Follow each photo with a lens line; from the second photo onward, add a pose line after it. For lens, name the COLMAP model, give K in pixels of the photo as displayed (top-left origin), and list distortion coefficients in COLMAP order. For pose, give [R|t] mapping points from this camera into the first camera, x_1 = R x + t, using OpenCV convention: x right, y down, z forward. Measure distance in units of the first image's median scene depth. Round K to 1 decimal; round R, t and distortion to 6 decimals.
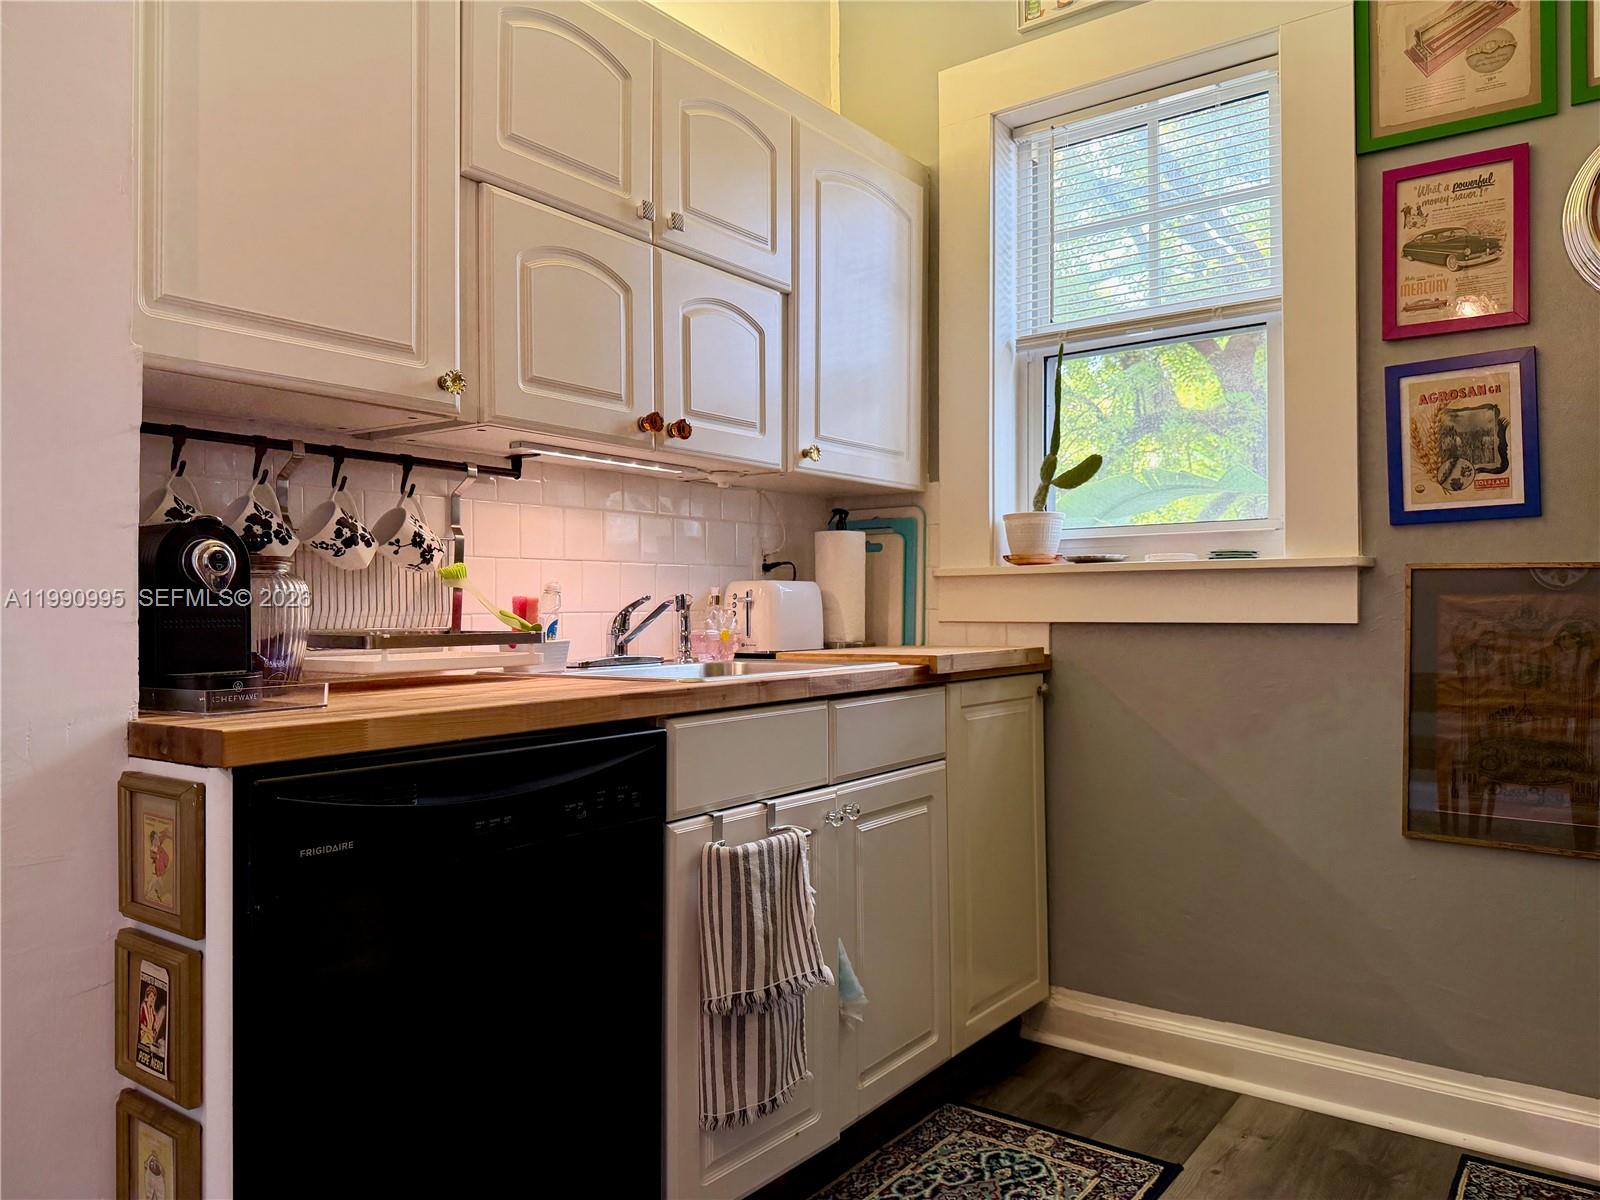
lens RADIAL K [[1142.7, 0, 802.9], [0, 1142.7, 578.9], [0, 0, 1]] dist [0.037666, -0.055285]
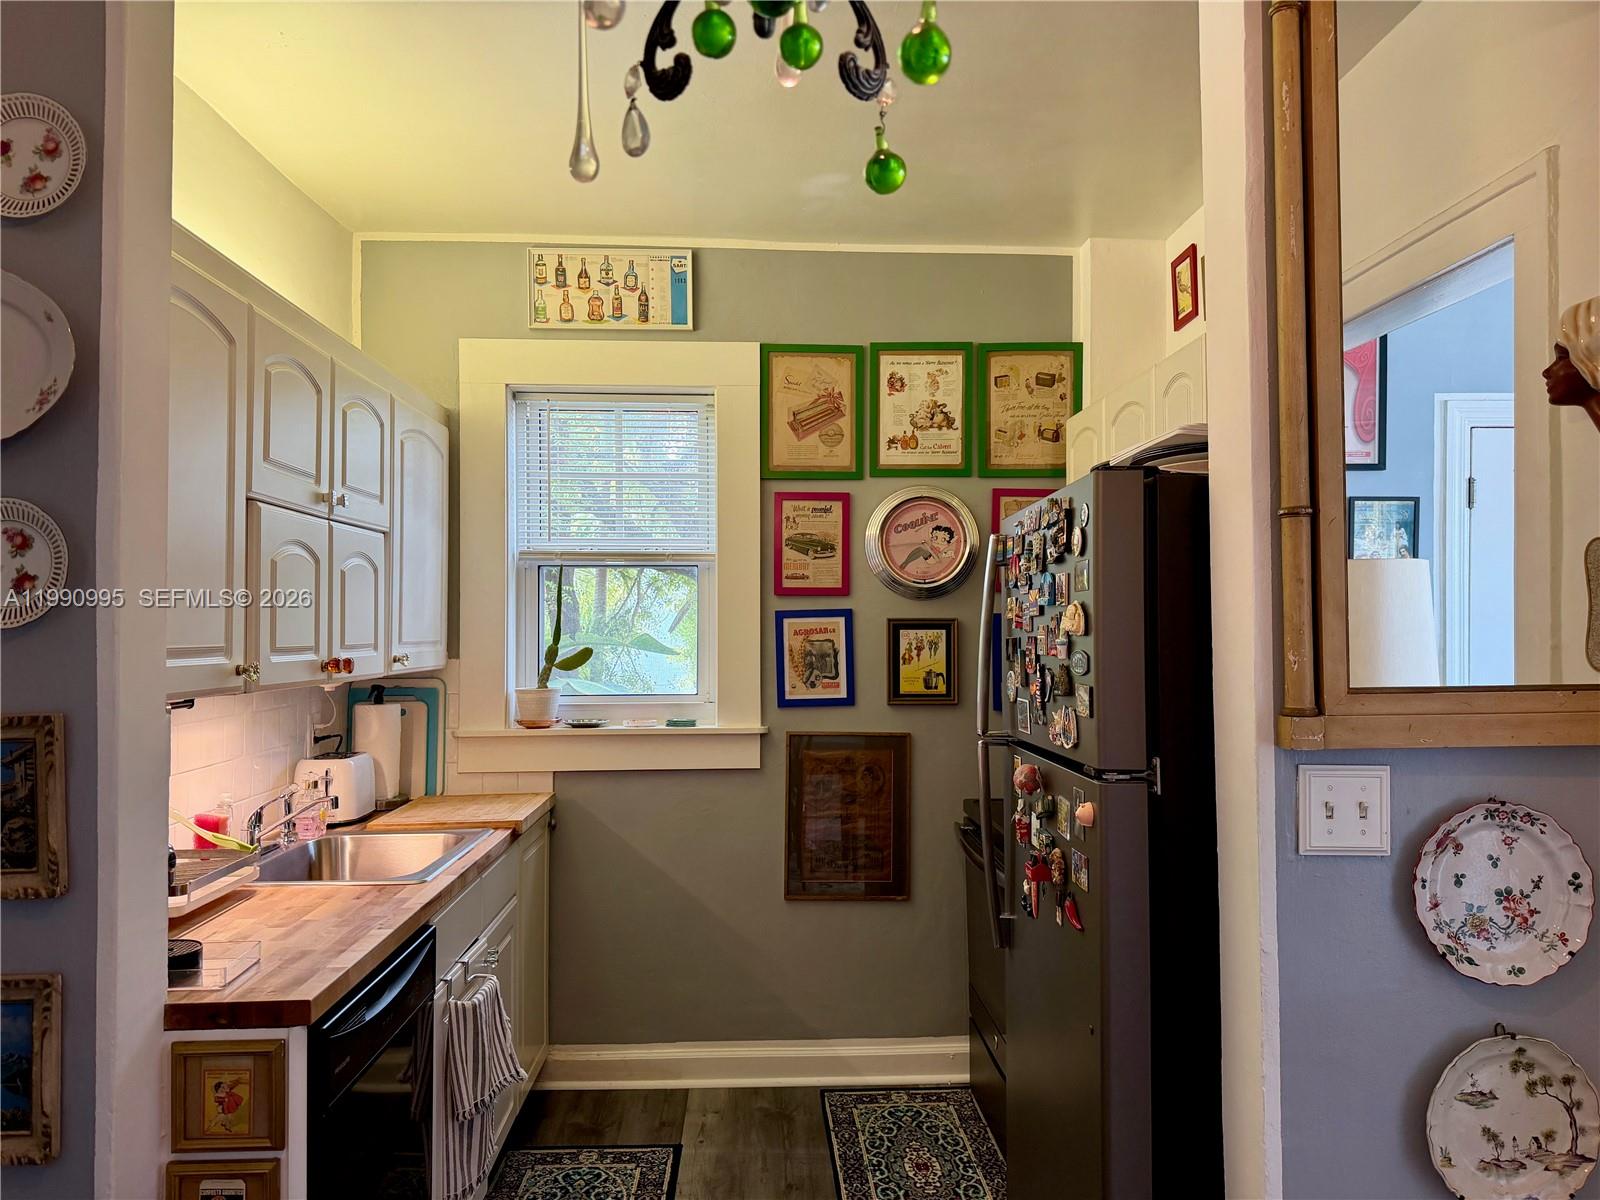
lens RADIAL K [[1122.4, 0, 797.8], [0, 1122.4, 530.1], [0, 0, 1]] dist [0.064657, -0.113085]
pose [[0.780765, 0.046323, 0.623106, -0.493383], [-0.010829, 0.998101, -0.060632, -0.206163], [-0.624731, 0.040592, 0.779784, -0.295482]]
